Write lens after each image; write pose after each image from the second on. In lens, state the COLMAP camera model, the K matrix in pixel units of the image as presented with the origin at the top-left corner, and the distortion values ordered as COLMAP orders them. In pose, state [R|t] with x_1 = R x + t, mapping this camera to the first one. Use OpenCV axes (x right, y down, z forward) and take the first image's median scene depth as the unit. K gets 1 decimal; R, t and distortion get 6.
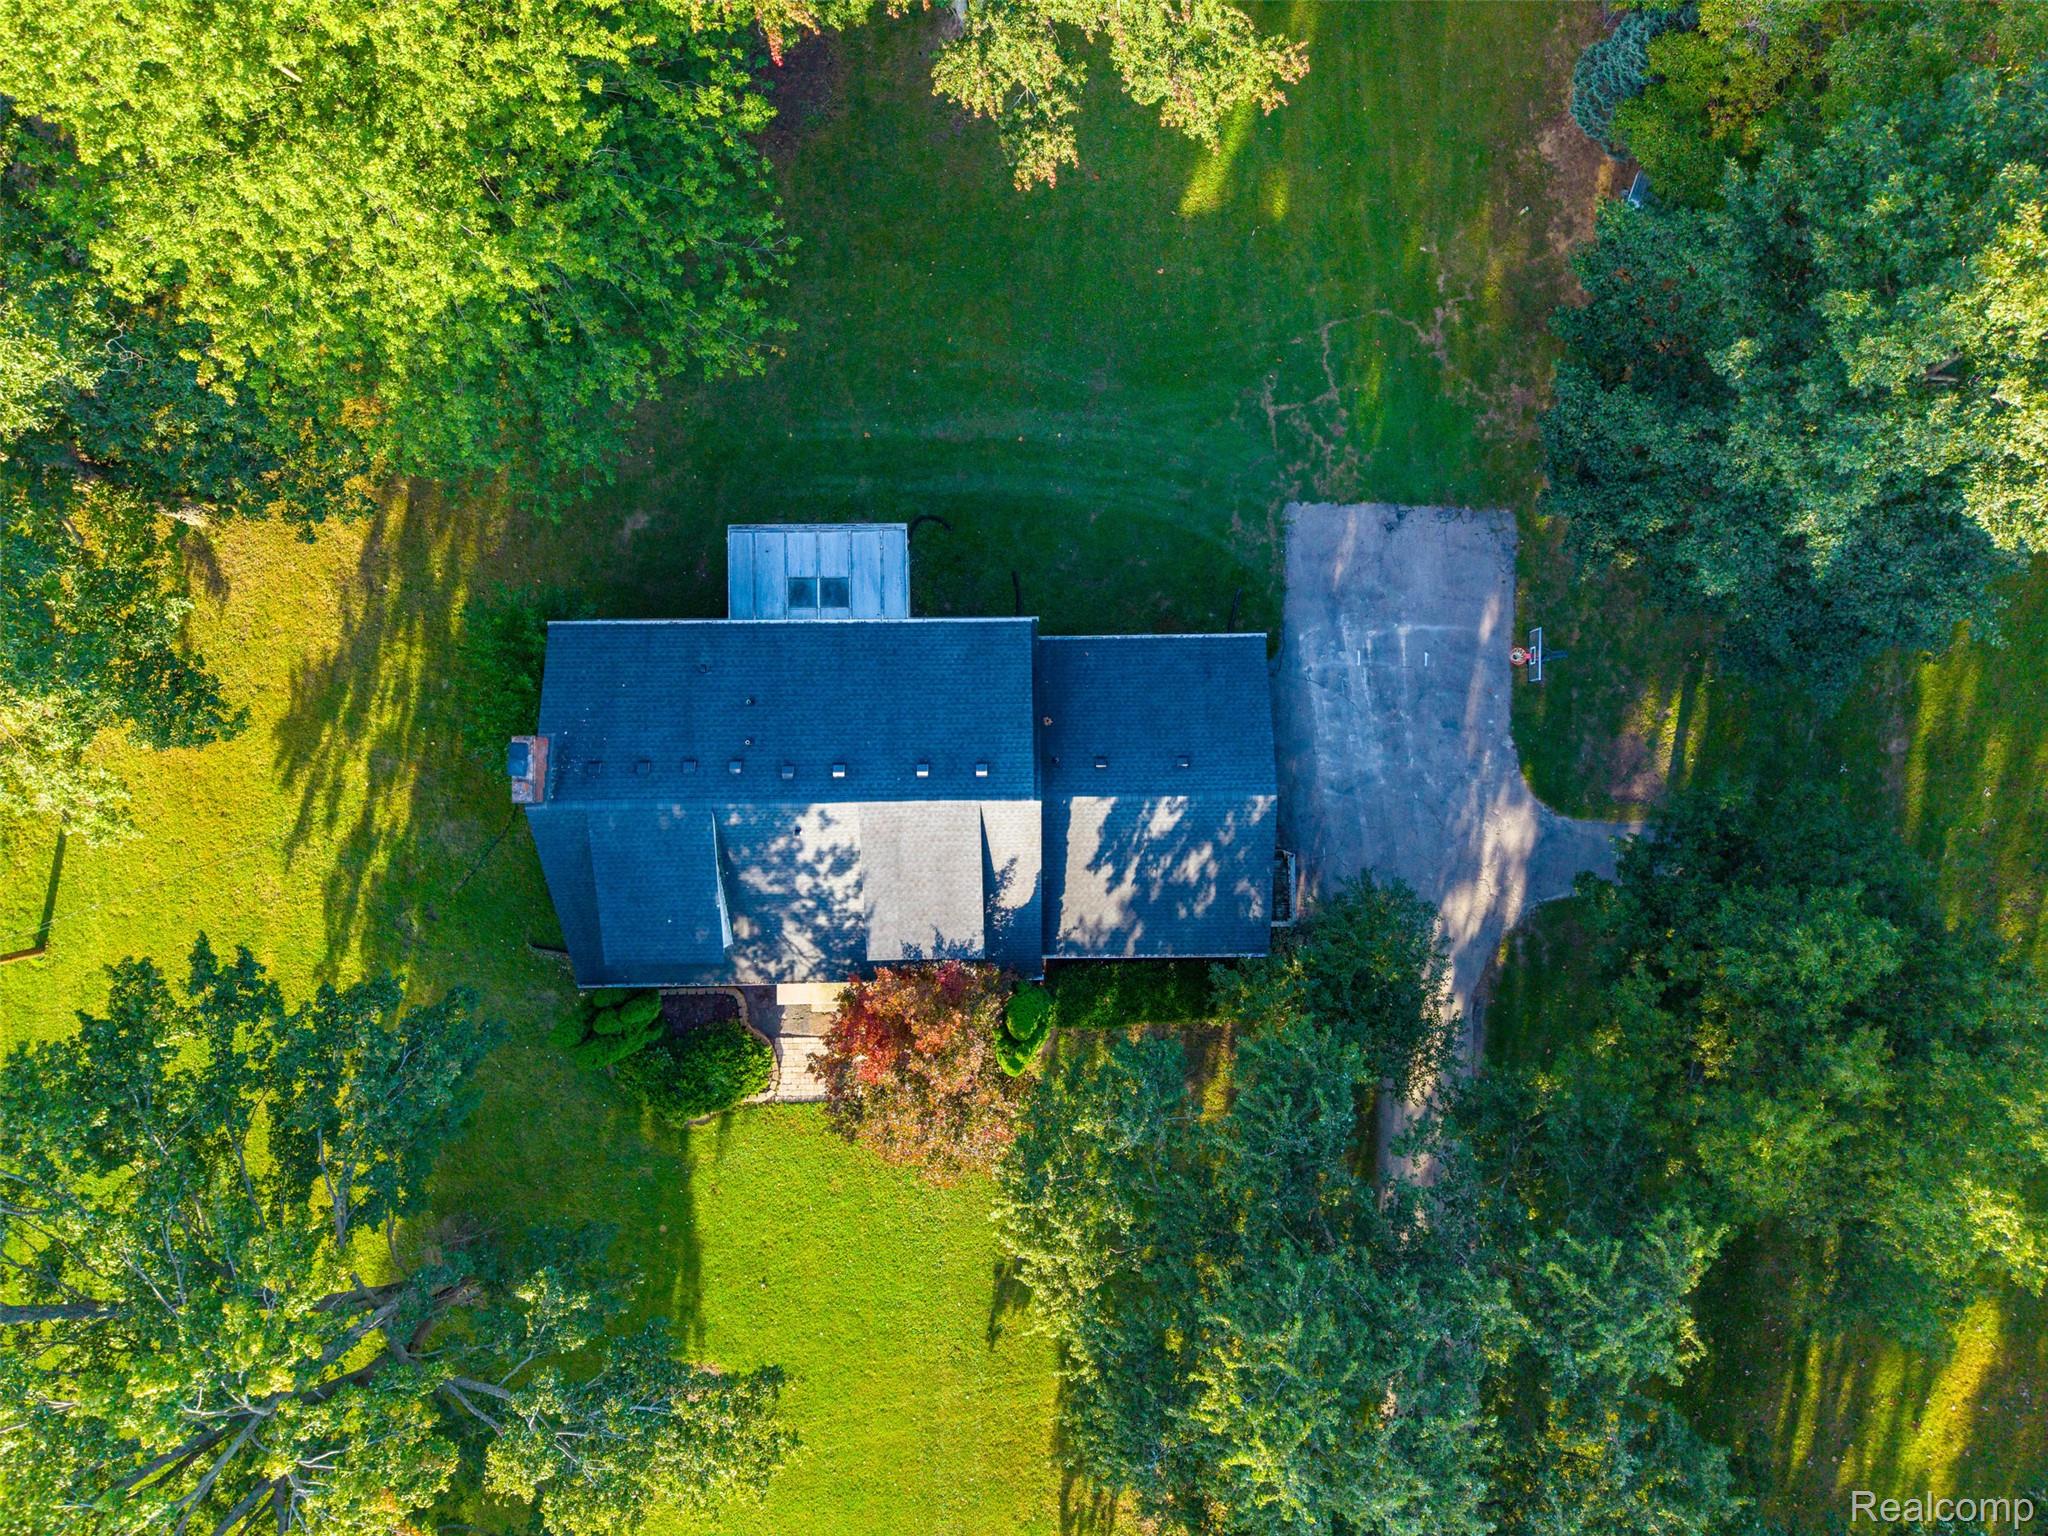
lens RADIAL K [[1423.6, 0, 1024.0], [0, 1423.6, 768.0], [0, 0, 1]] dist [-0.118497, 0.001969]
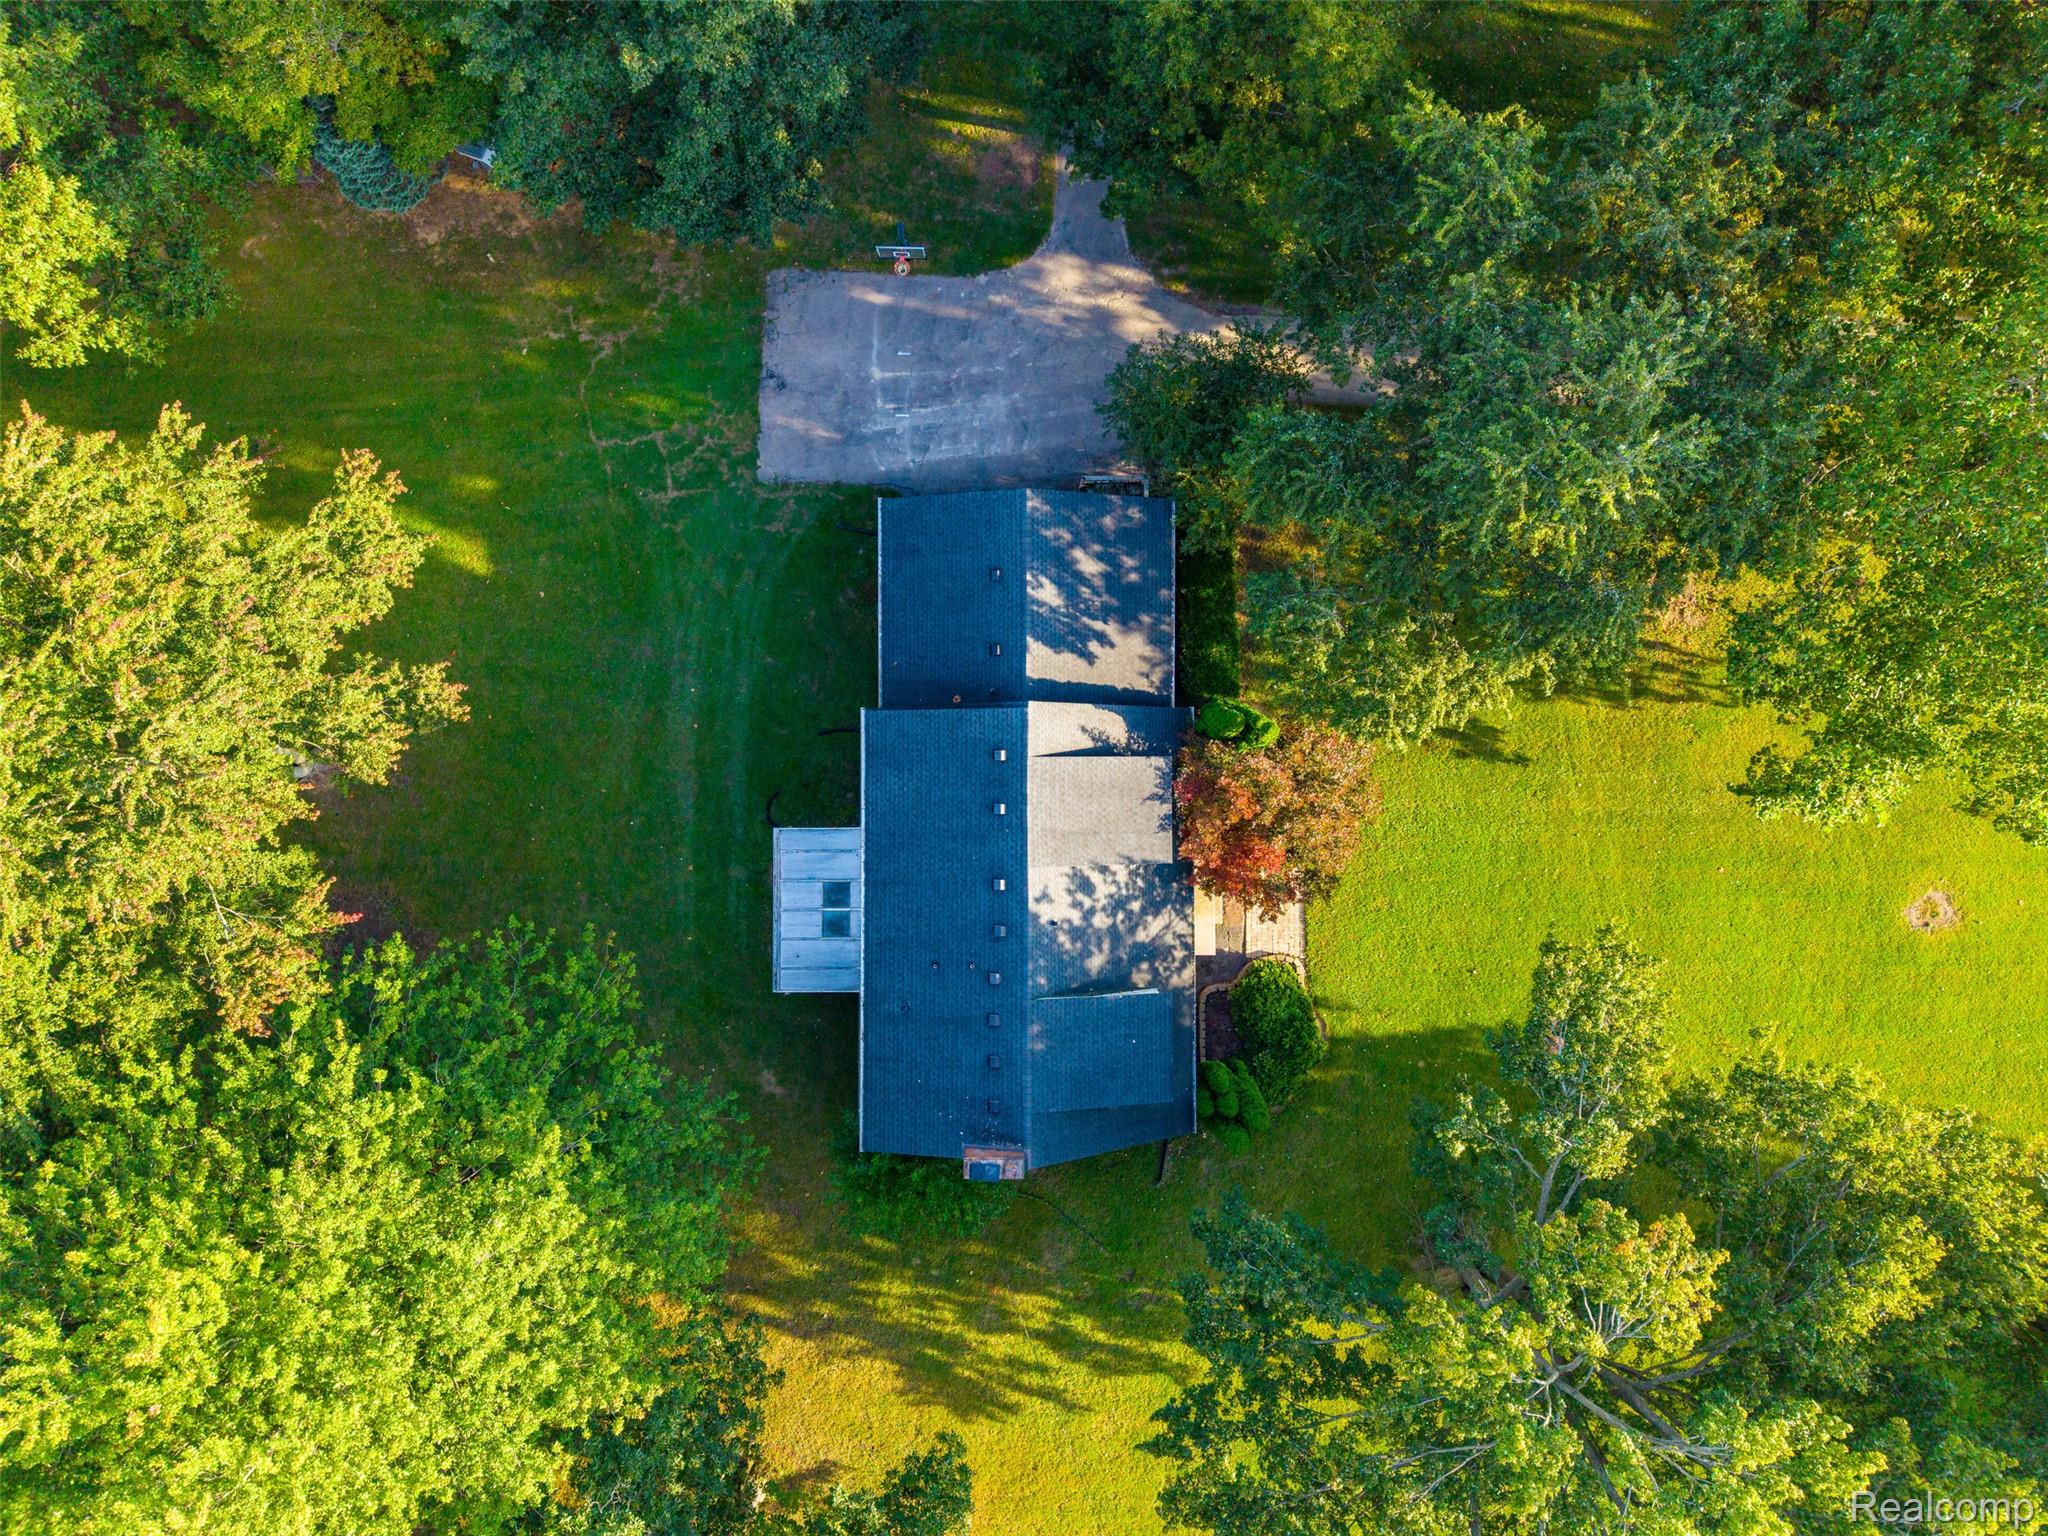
lens RADIAL K [[1436.7, 0, 1034.1], [0, 1436.7, 810.1], [0, 0, 1]] dist [-0.123590, -0.006142]
pose [[0.011593, -0.999840, -0.013631, -0.054926], [0.999850, 0.011415, 0.013036, 0.013820], [-0.012878, -0.013780, 0.999822, -0.105571]]
